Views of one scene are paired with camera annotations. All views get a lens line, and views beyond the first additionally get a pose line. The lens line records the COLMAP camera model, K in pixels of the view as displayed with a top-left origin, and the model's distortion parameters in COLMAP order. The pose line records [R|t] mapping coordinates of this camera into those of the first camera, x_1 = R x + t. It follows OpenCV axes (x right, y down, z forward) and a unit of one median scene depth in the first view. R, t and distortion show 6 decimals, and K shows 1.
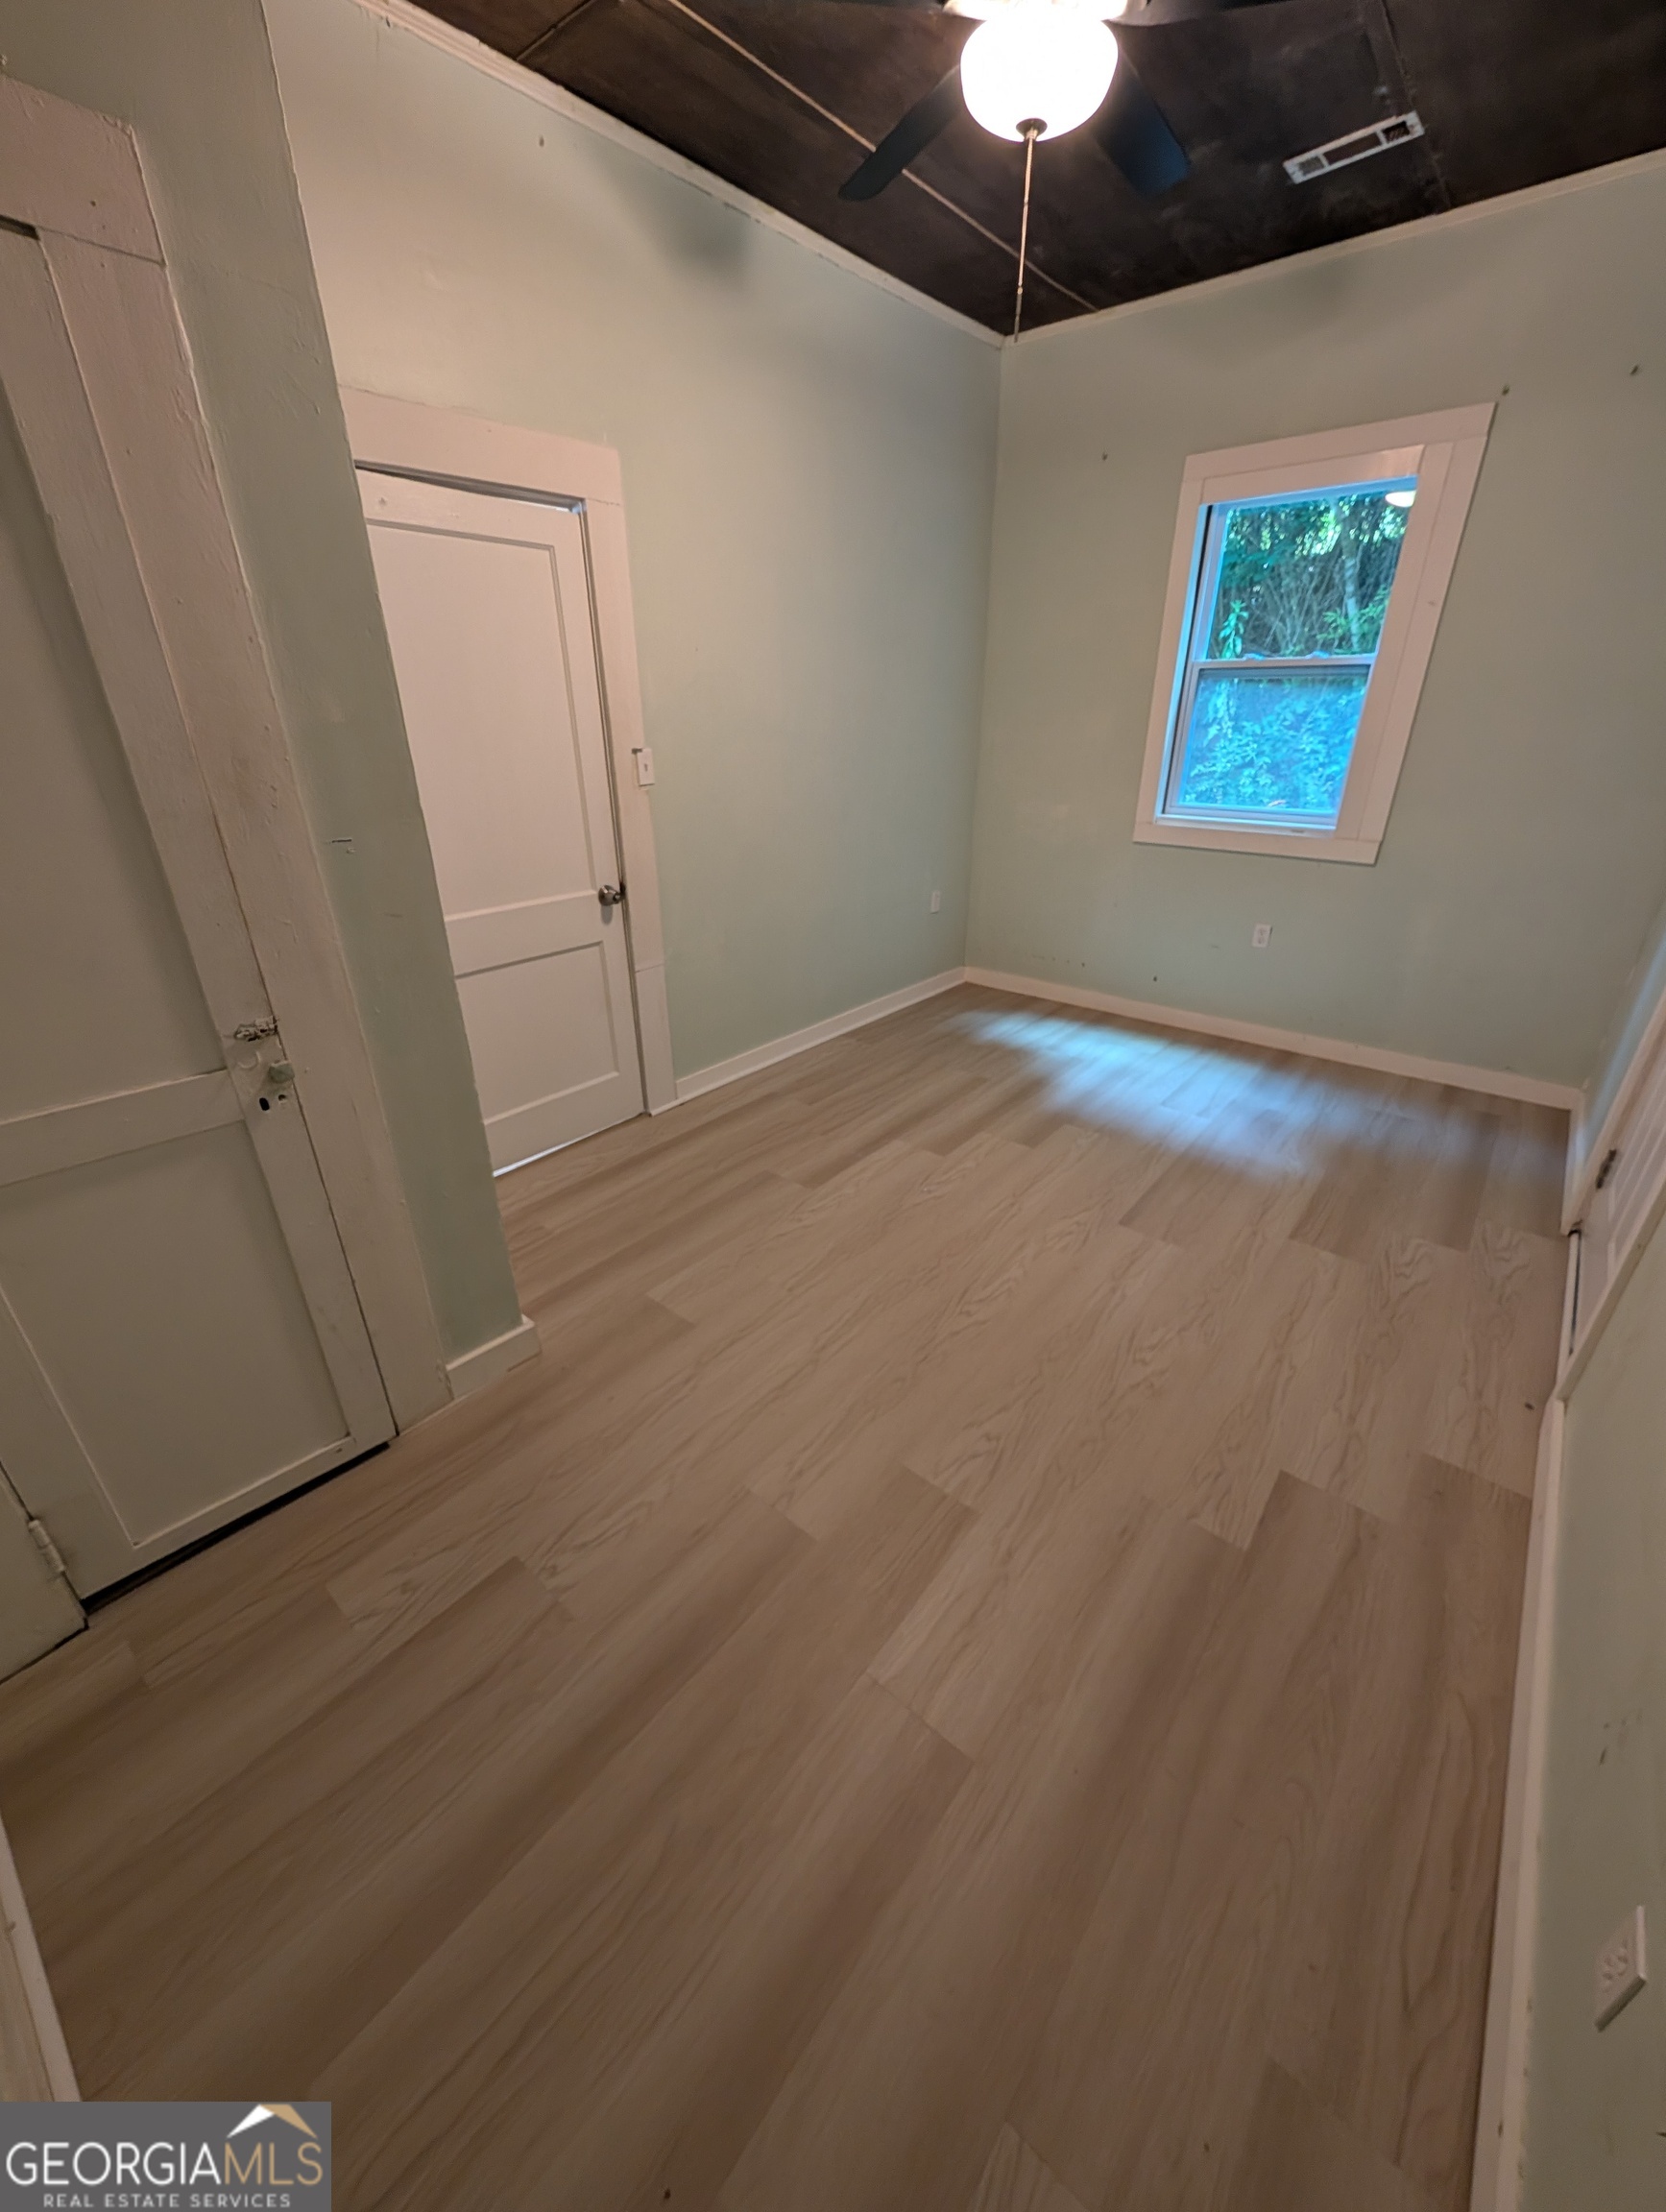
lens RADIAL K [[836.9, 0, 831.2], [0, 836.9, 1106.8], [0, 0, 1]] dist [-0.002895, -0.000358]
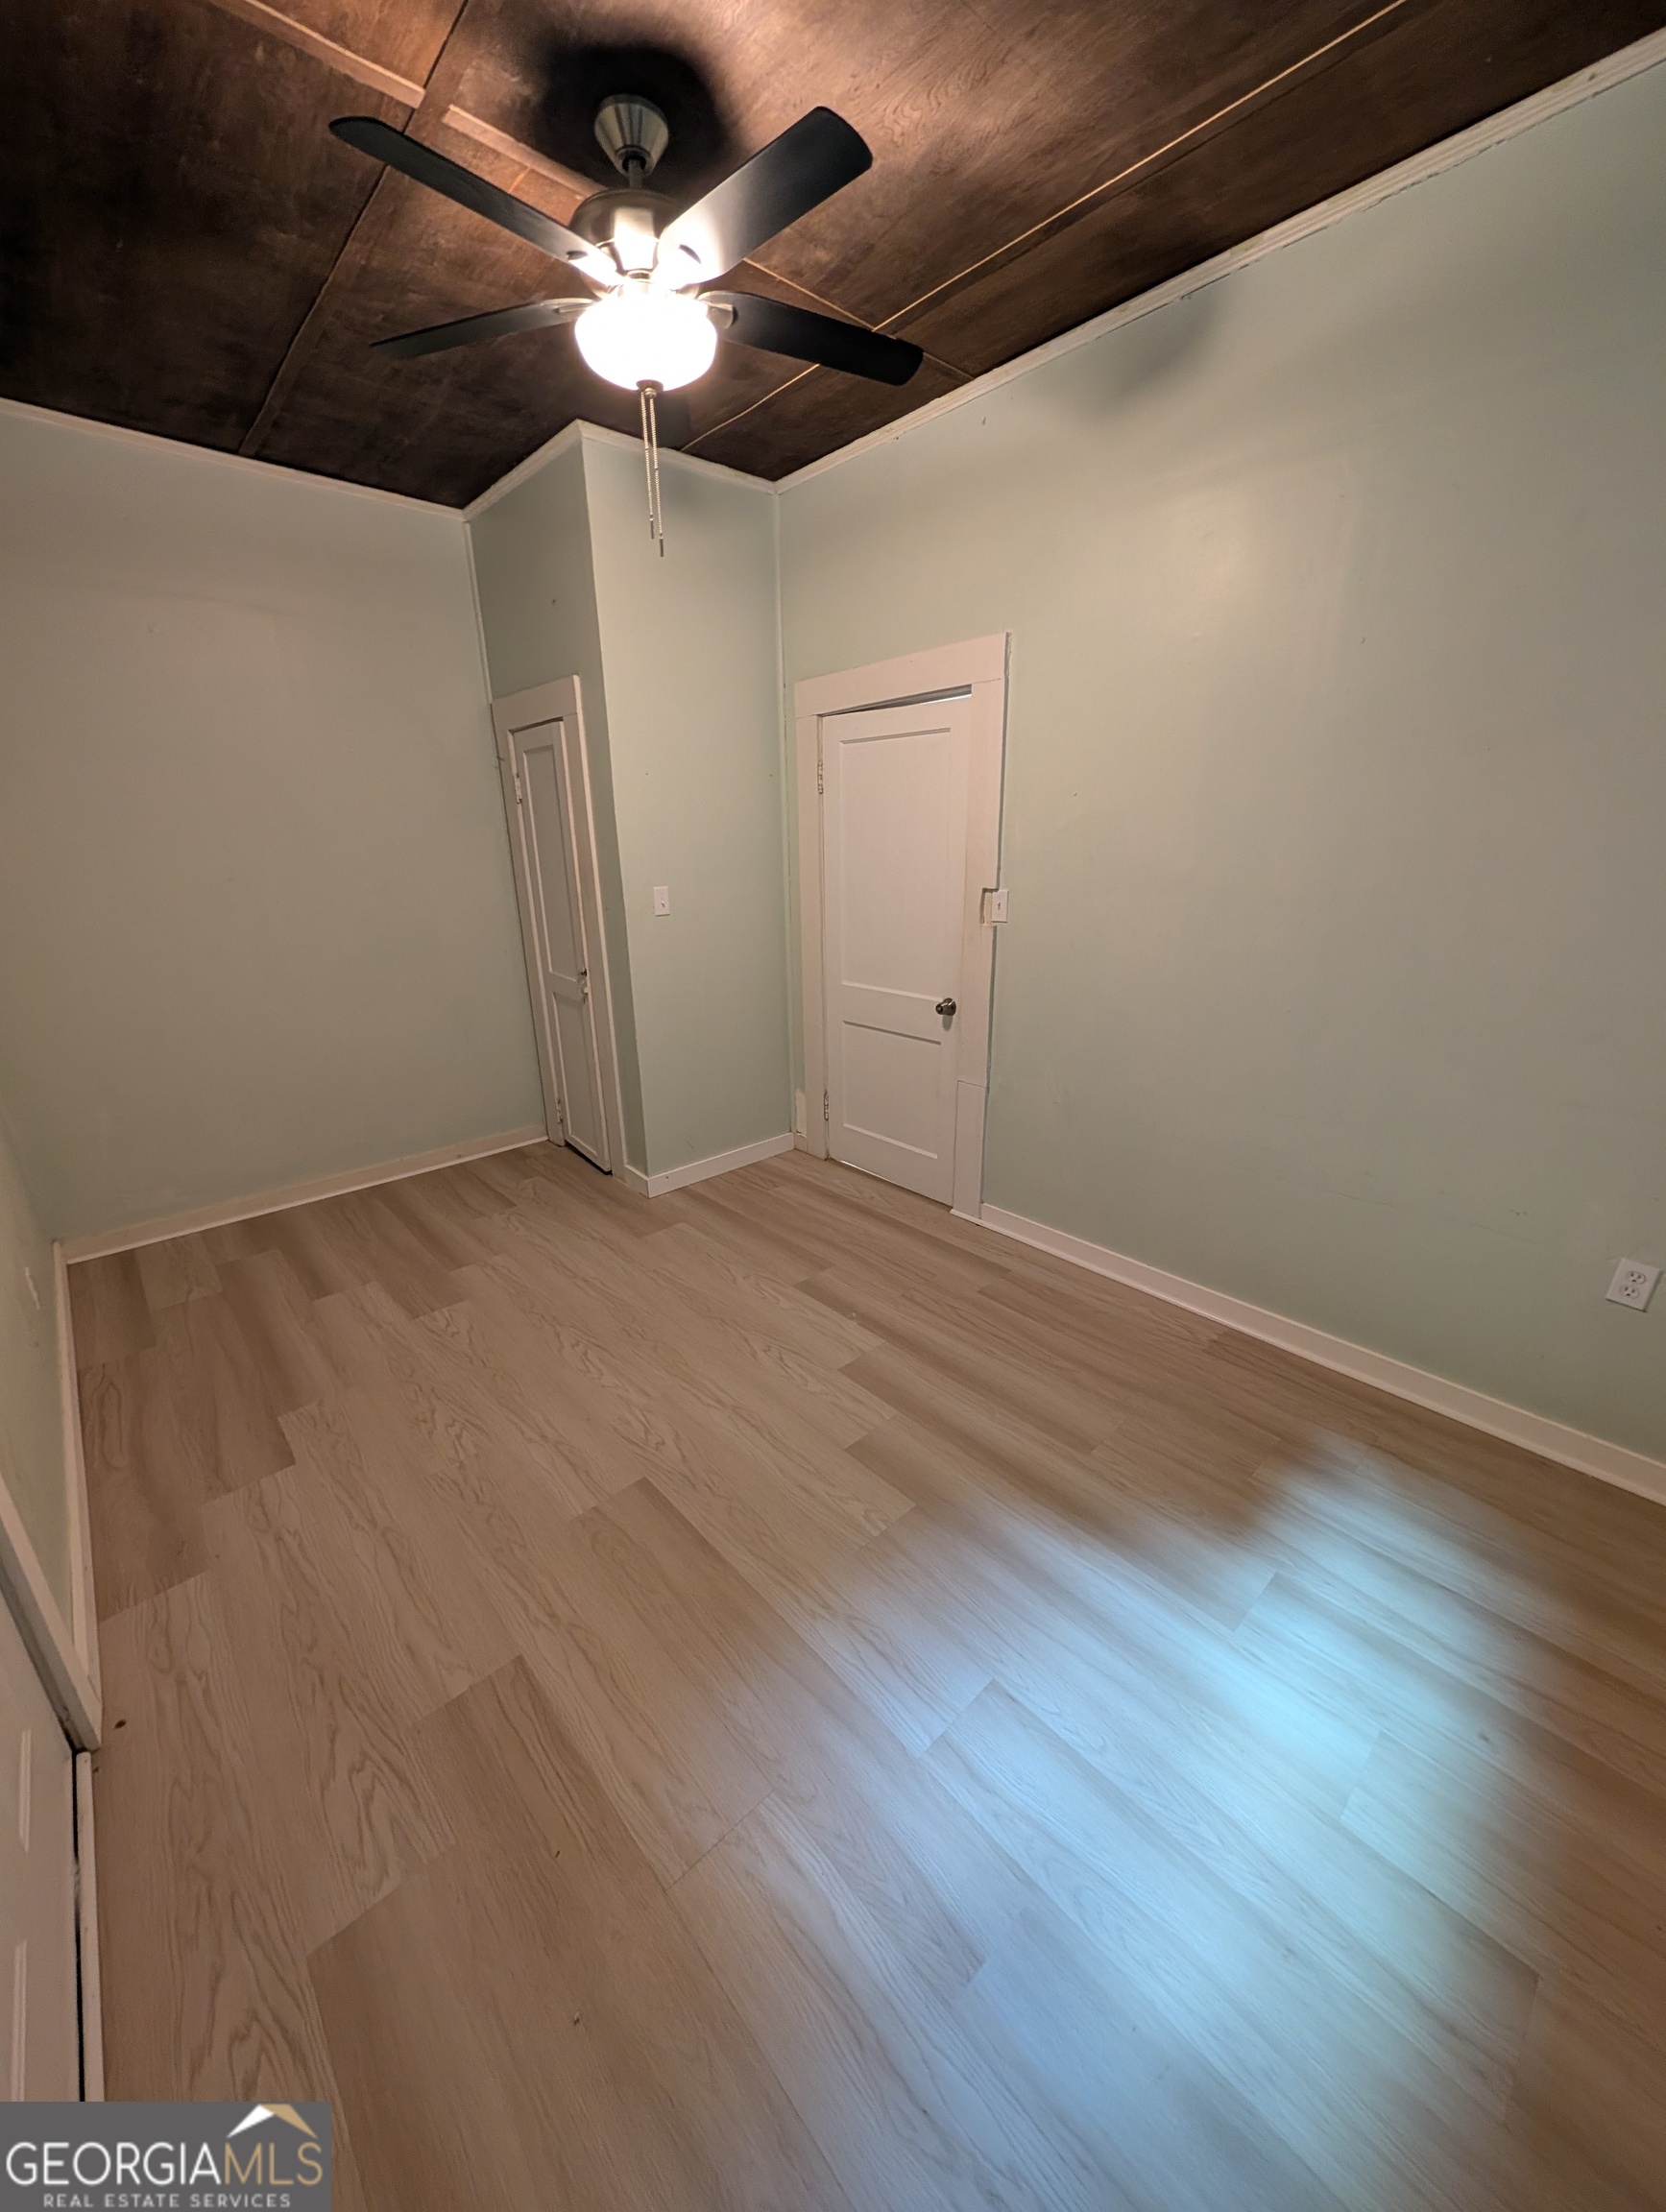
lens RADIAL K [[836.9, 0, 834.0], [0, 836.9, 1107.9], [0, 0, 1]] dist [-0.002895, -0.000358]
pose [[-0.137034, 0.321866, -0.936816, 1.044250], [-0.411501, 0.841774, 0.349405, -0.566394], [0.901049, 0.433381, 0.017096, 1.080018]]
